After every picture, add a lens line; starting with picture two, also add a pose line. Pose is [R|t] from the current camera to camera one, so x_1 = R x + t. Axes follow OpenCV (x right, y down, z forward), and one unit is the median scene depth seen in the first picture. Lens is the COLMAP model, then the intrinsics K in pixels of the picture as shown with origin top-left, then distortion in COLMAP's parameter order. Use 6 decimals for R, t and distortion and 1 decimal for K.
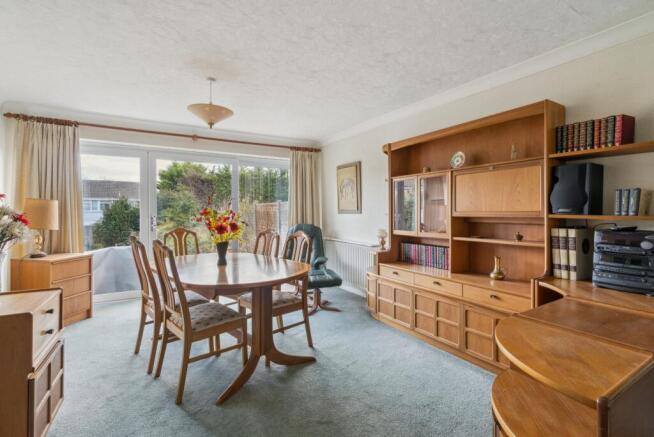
lens RADIAL K [[304.7, 0, 327.3], [0, 304.7, 214.6], [0, 0, 1]] dist [0.000155, -0.000278]
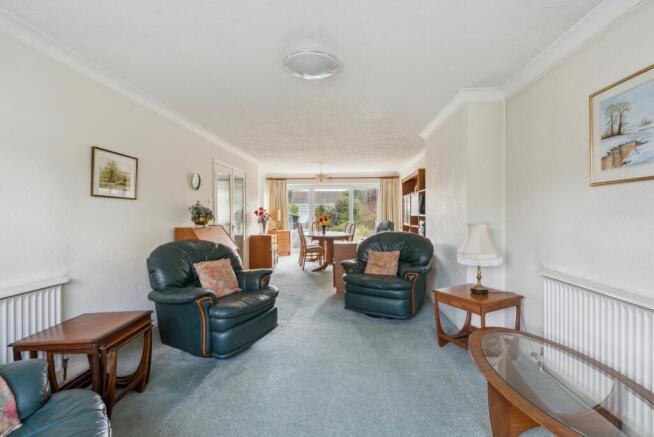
lens RADIAL K [[304.7, 0, 327.4], [0, 304.7, 216.7], [0, 0, 1]] dist [0.000155, -0.000278]
pose [[0.822127, 0.003555, -0.569293, 0.917727], [-0.005138, 0.999986, -0.001177, 0.016899], [0.569281, 0.003893, 0.822134, -0.902690]]
